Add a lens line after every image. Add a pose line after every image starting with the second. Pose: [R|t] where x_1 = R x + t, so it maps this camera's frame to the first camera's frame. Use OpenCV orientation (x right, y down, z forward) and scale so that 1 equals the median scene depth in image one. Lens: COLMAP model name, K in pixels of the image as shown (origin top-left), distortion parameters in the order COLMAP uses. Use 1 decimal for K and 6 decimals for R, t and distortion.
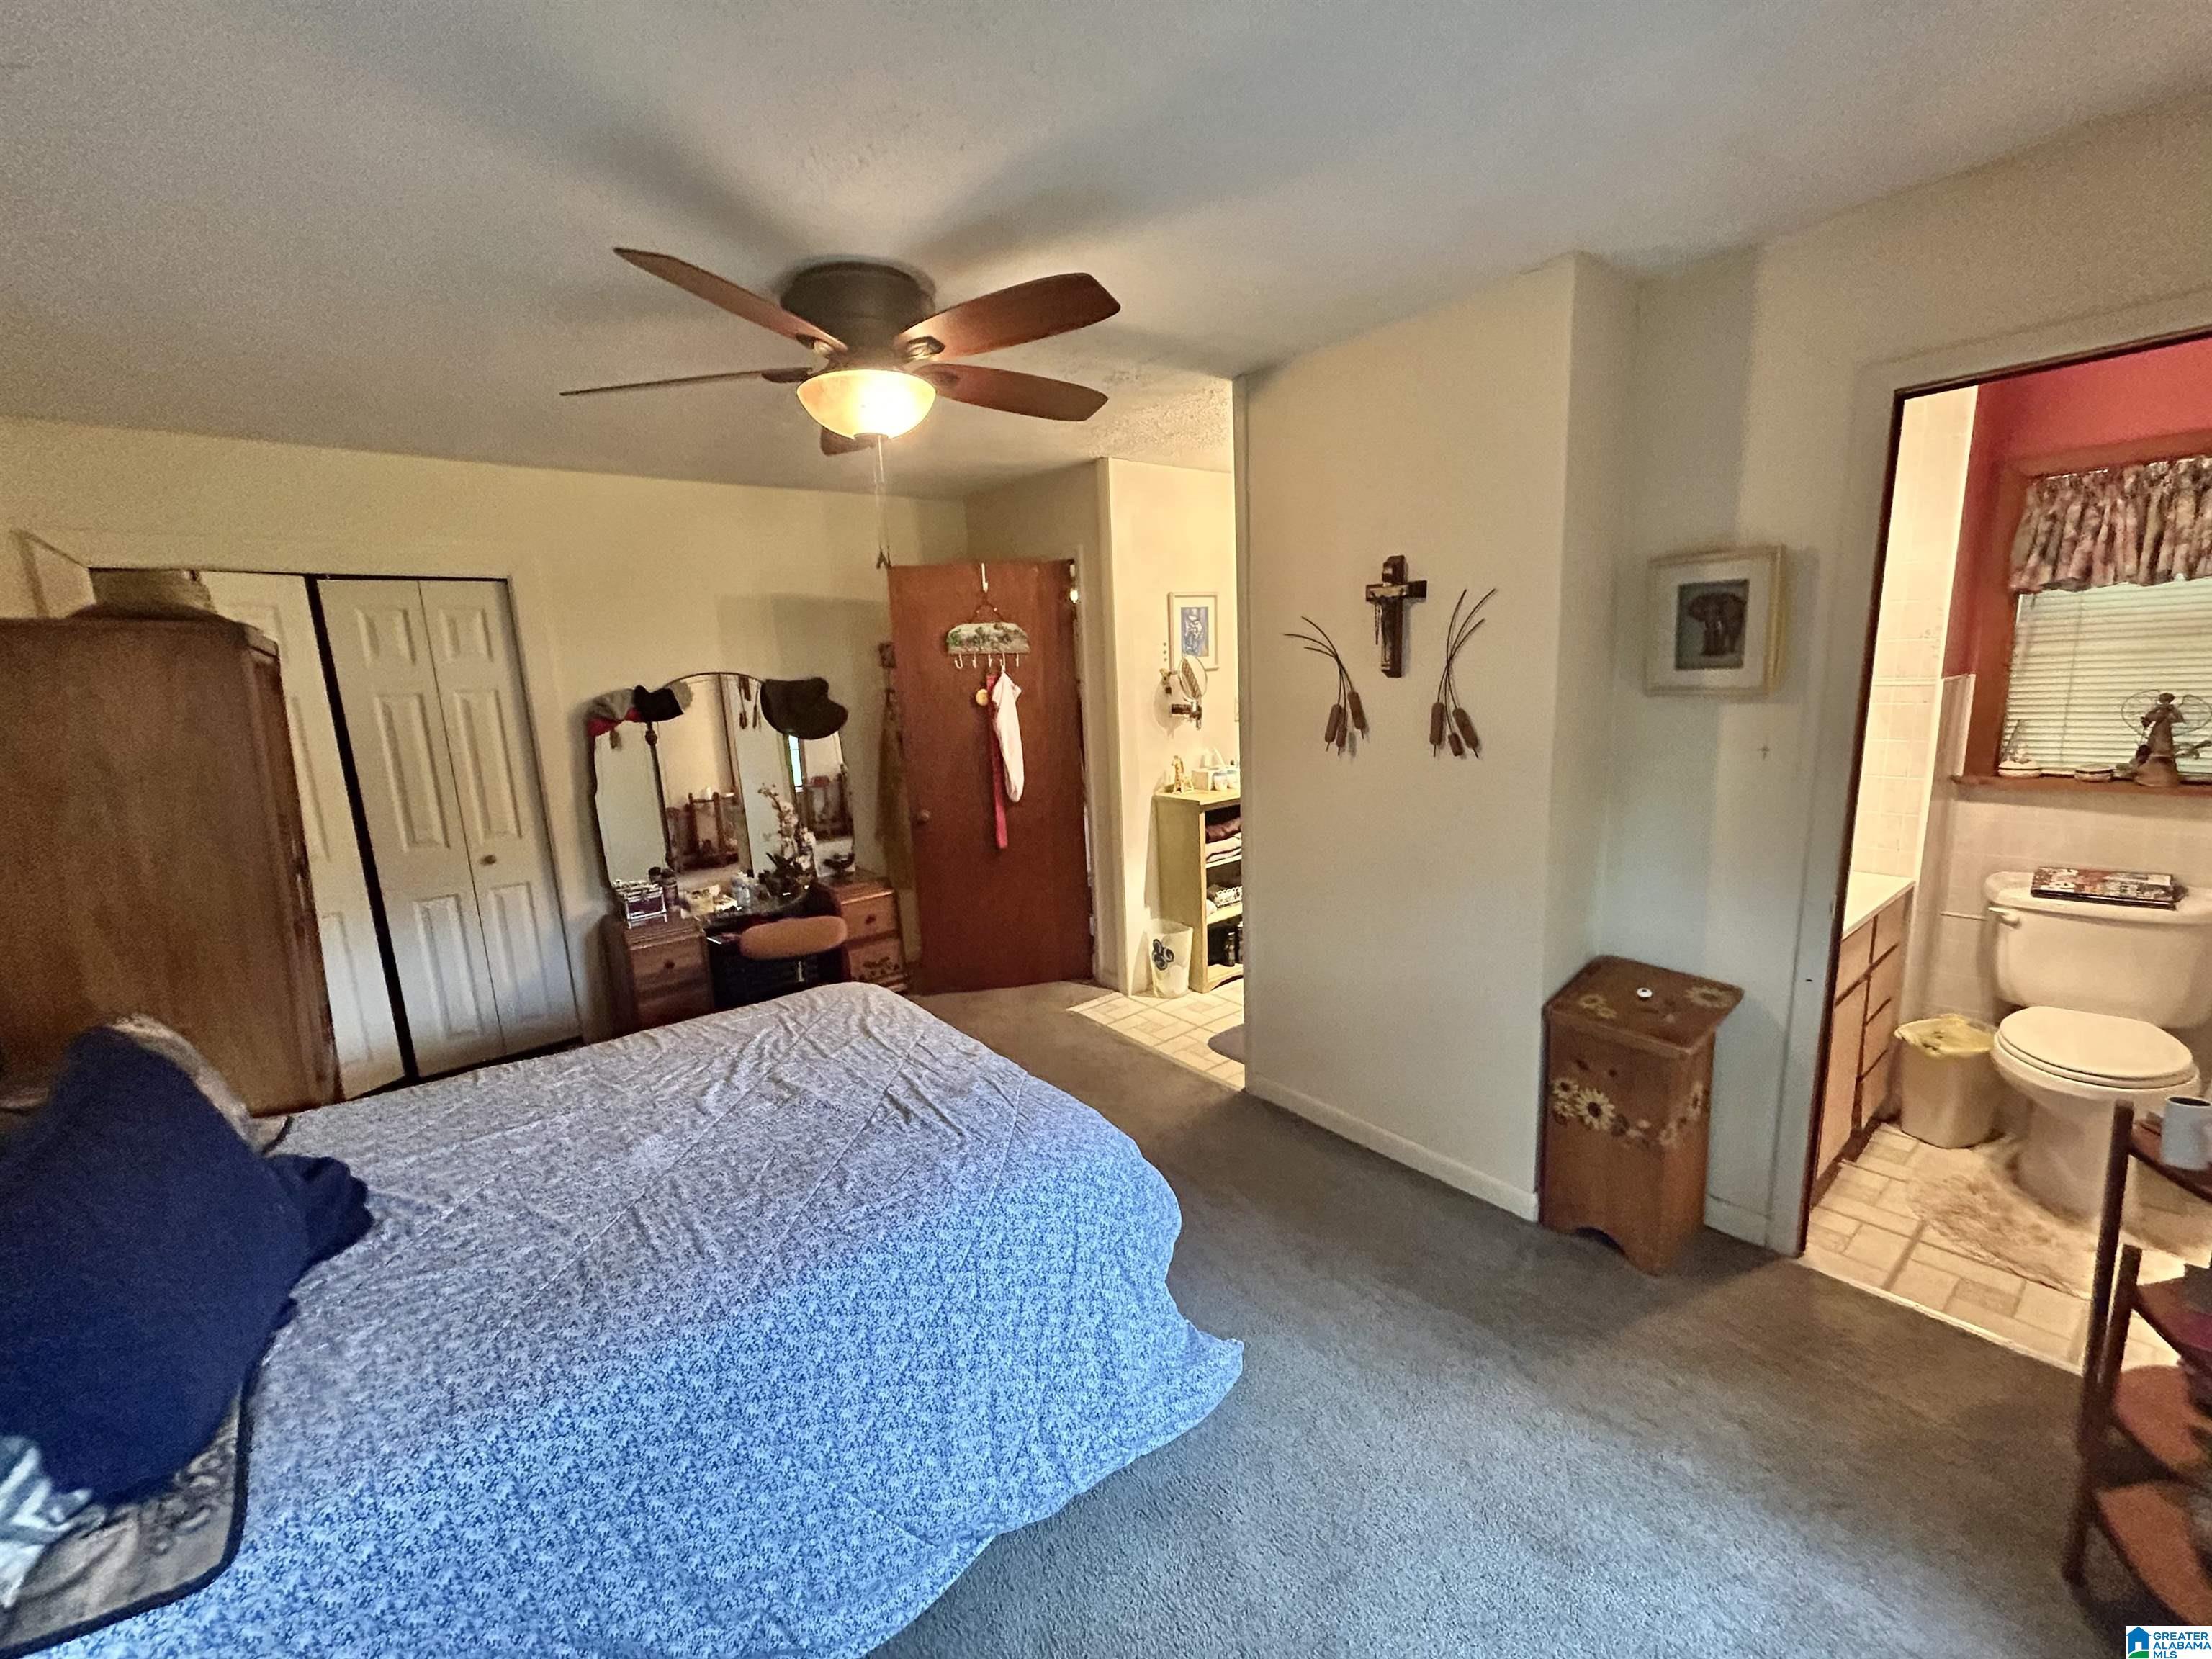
lens RADIAL K [[891.8, 0, 1106.0], [0, 891.8, 829.5], [0, 0, 1]] dist [0.001393, 0.000303]
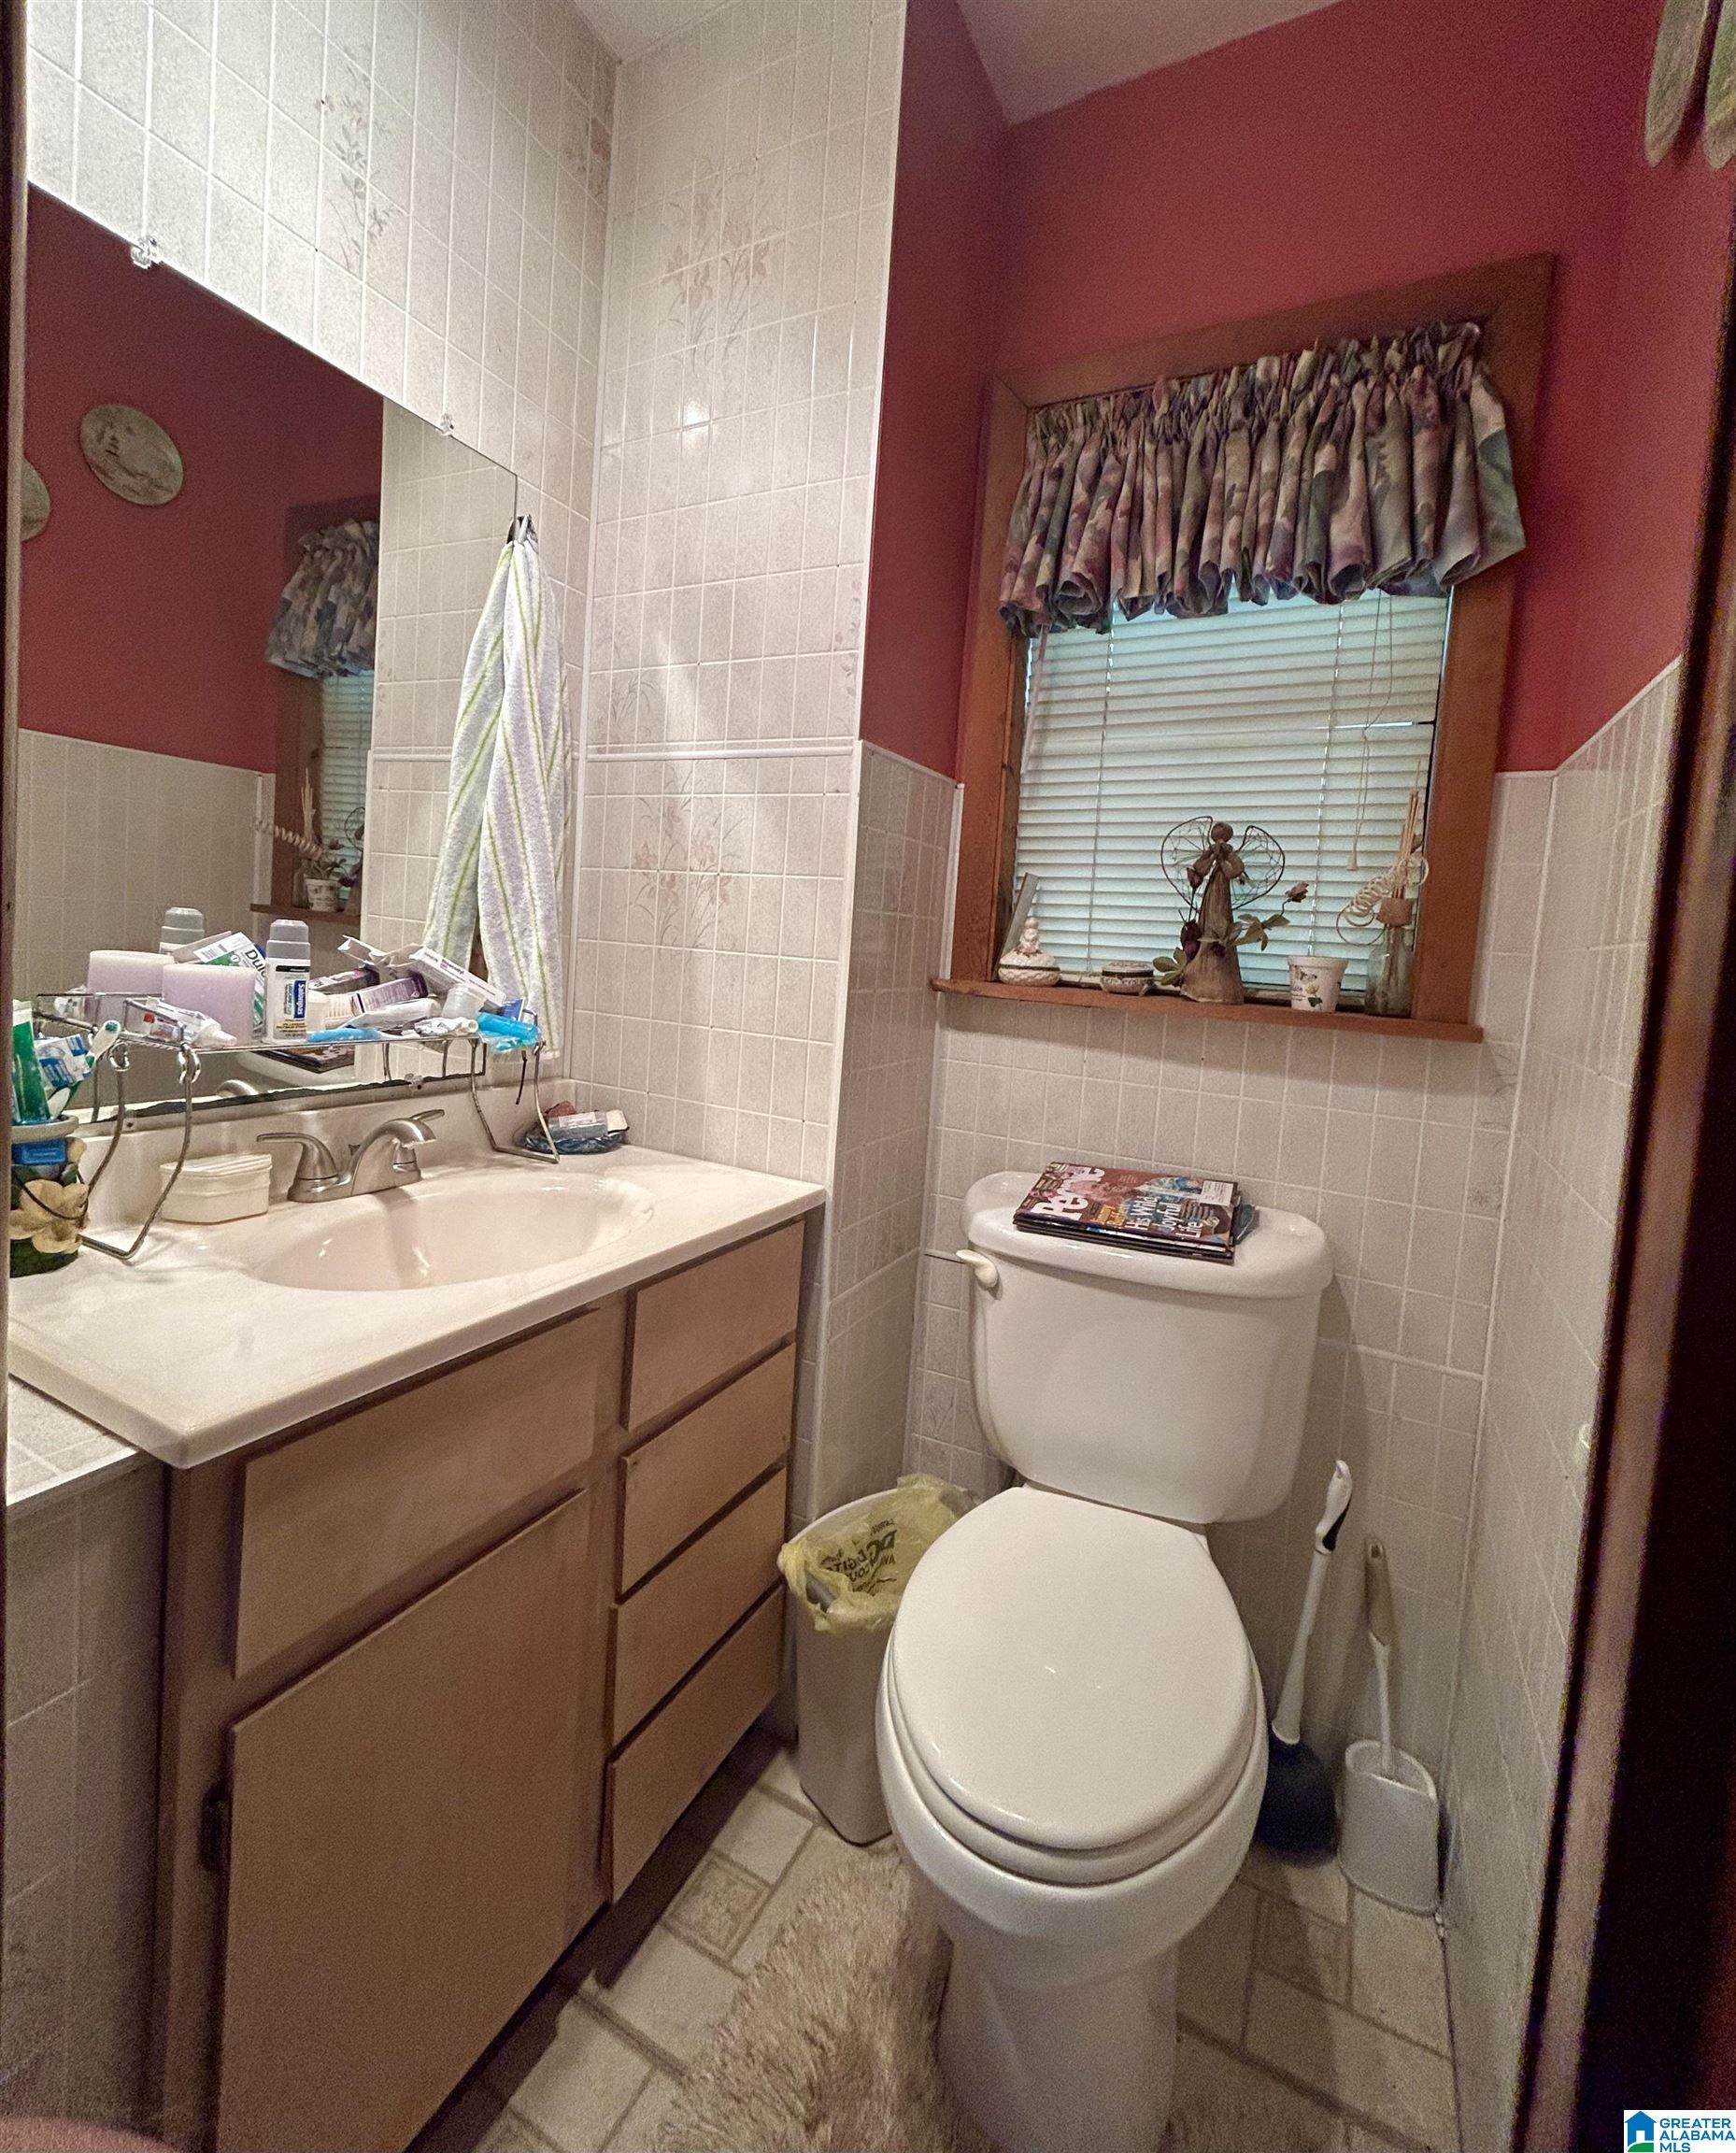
lens RADIAL K [[925.4, 0, 865.2], [0, 925.4, 1005.1], [0, 0, 1]] dist [0.000628, -0.000073]
pose [[0.910584, 0.081618, 0.405186, 0.774706], [-0.034696, 0.991943, -0.121838, 0.022153], [-0.411866, 0.096885, 0.906079, 0.599177]]
